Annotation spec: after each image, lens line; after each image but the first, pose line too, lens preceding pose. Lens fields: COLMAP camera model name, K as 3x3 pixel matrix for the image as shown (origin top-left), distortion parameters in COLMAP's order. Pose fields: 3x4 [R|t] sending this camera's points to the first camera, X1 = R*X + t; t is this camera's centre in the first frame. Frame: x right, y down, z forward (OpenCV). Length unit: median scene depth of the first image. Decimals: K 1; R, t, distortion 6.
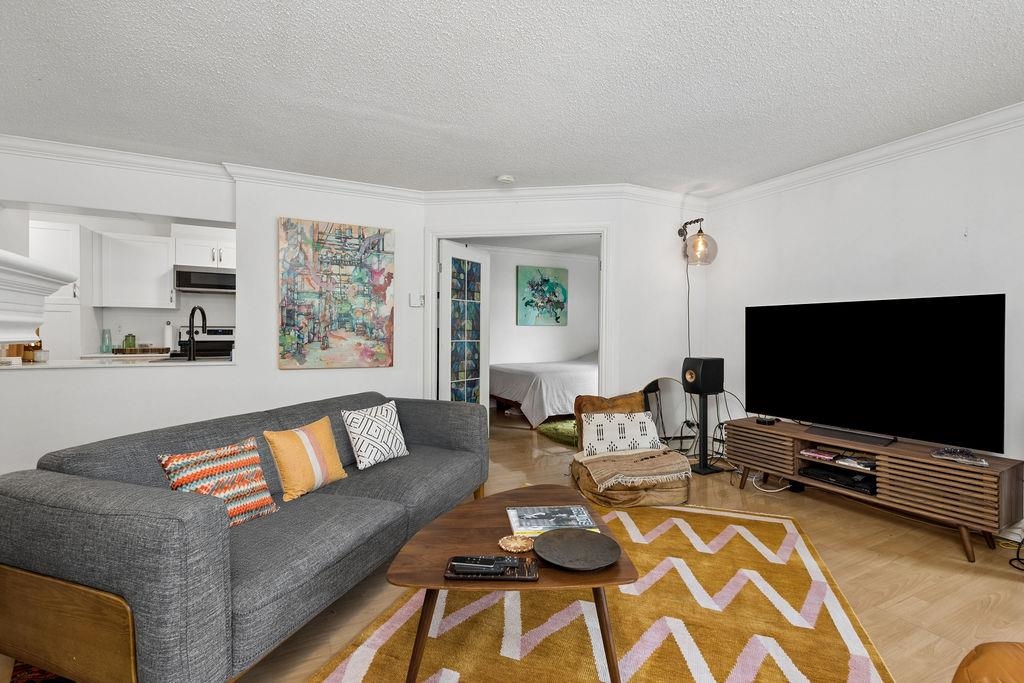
lens RADIAL K [[477.0, 0, 516.7], [0, 477.0, 341.4], [0, 0, 1]] dist [0.009360, -0.001934]
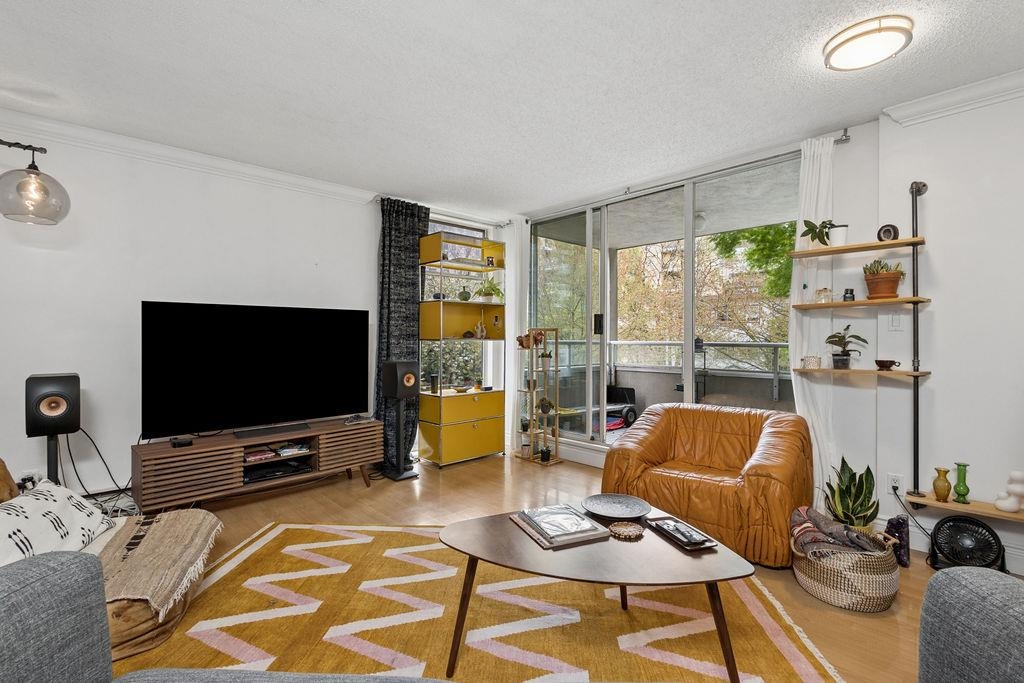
lens RADIAL K [[477.0, 0, 513.6], [0, 477.0, 335.5], [0, 0, 1]] dist [0.009360, -0.001934]
pose [[-0.280118, -0.005445, 0.959950, -0.377718], [0.014007, 0.999854, 0.009758, -0.014446], [-0.959863, 0.016179, -0.280001, 0.597953]]
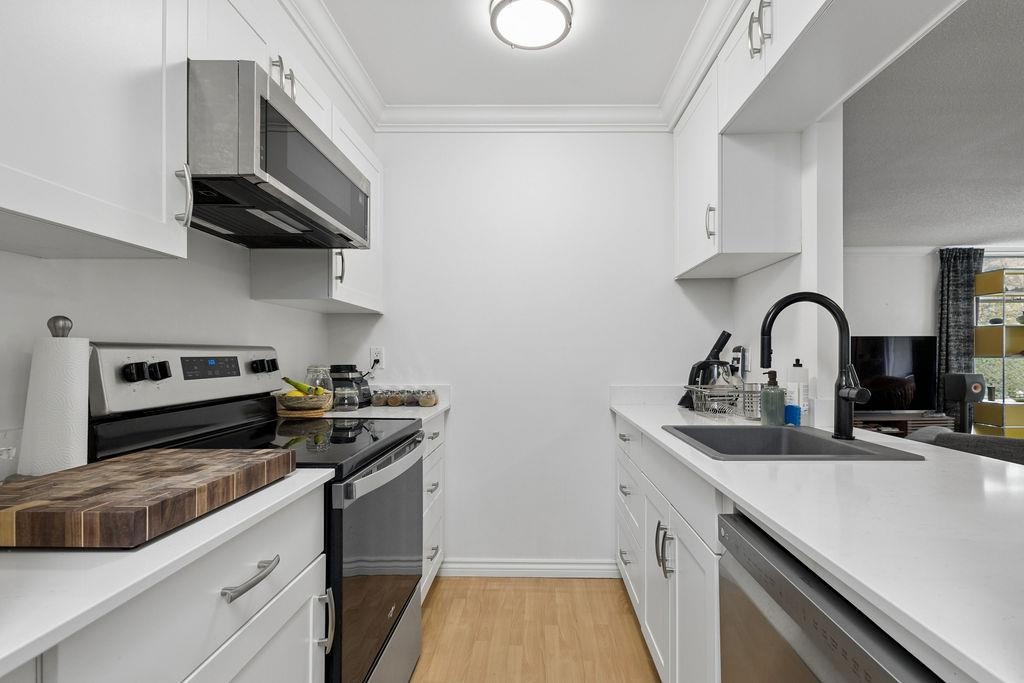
lens RADIAL K [[477.0, 0, 527.2], [0, 477.0, 354.1], [0, 0, 1]] dist [0.009360, -0.001934]
pose [[0.466684, -0.007990, 0.884388, -1.061210], [0.021493, 0.999766, -0.002309, -0.030097], [-0.884163, 0.020086, 0.466746, 0.986793]]
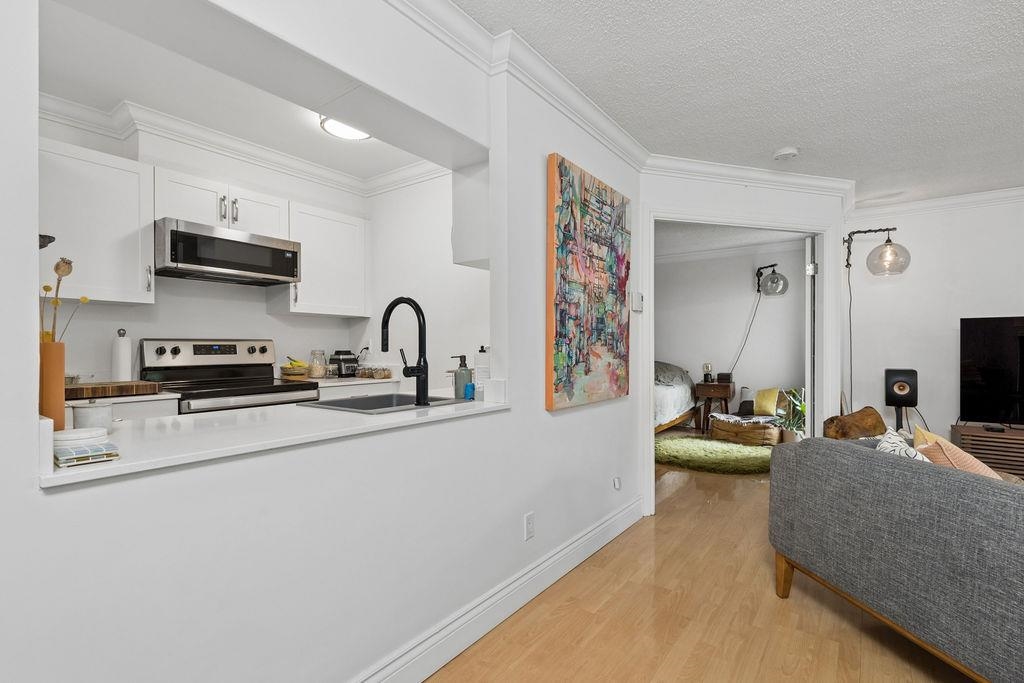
lens RADIAL K [[477.0, 0, 510.0], [0, 477.0, 350.9], [0, 0, 1]] dist [0.009360, -0.001934]
pose [[0.892459, -0.013725, 0.450920, -0.774589], [0.017272, 0.999844, -0.003752, -0.013237], [-0.450798, 0.011137, 0.892556, 0.477536]]
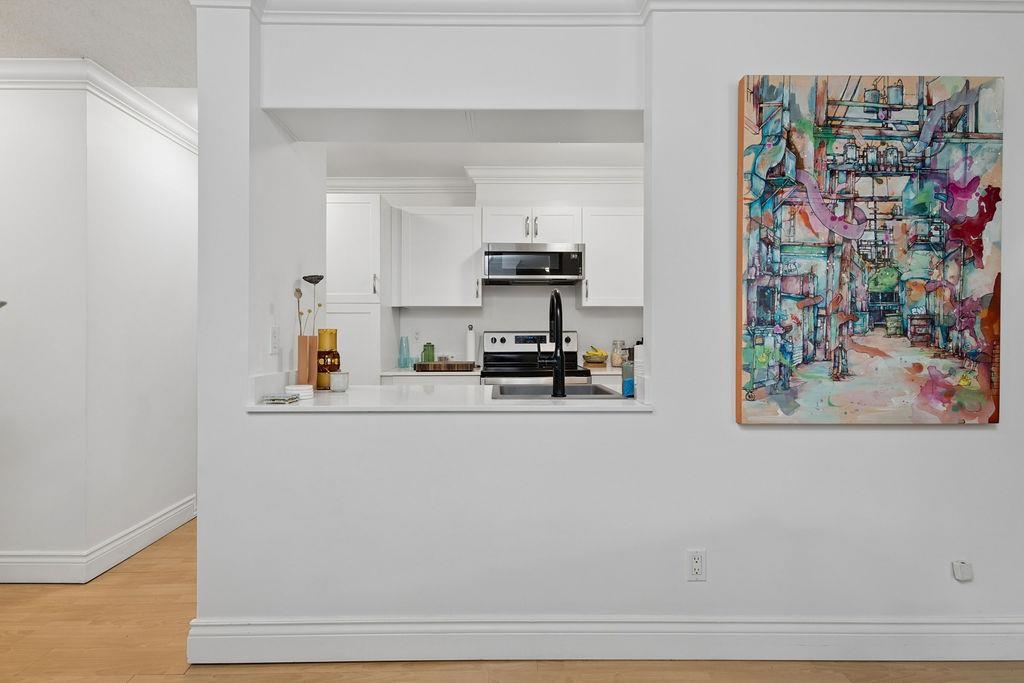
lens RADIAL K [[477.0, 0, 504.7], [0, 477.0, 337.5], [0, 0, 1]] dist [0.009360, -0.001934]
pose [[0.899065, -0.008955, -0.437723, -0.478860], [0.000291, 0.999803, -0.019856, -0.011643], [0.437814, 0.017724, 0.898891, 0.489993]]
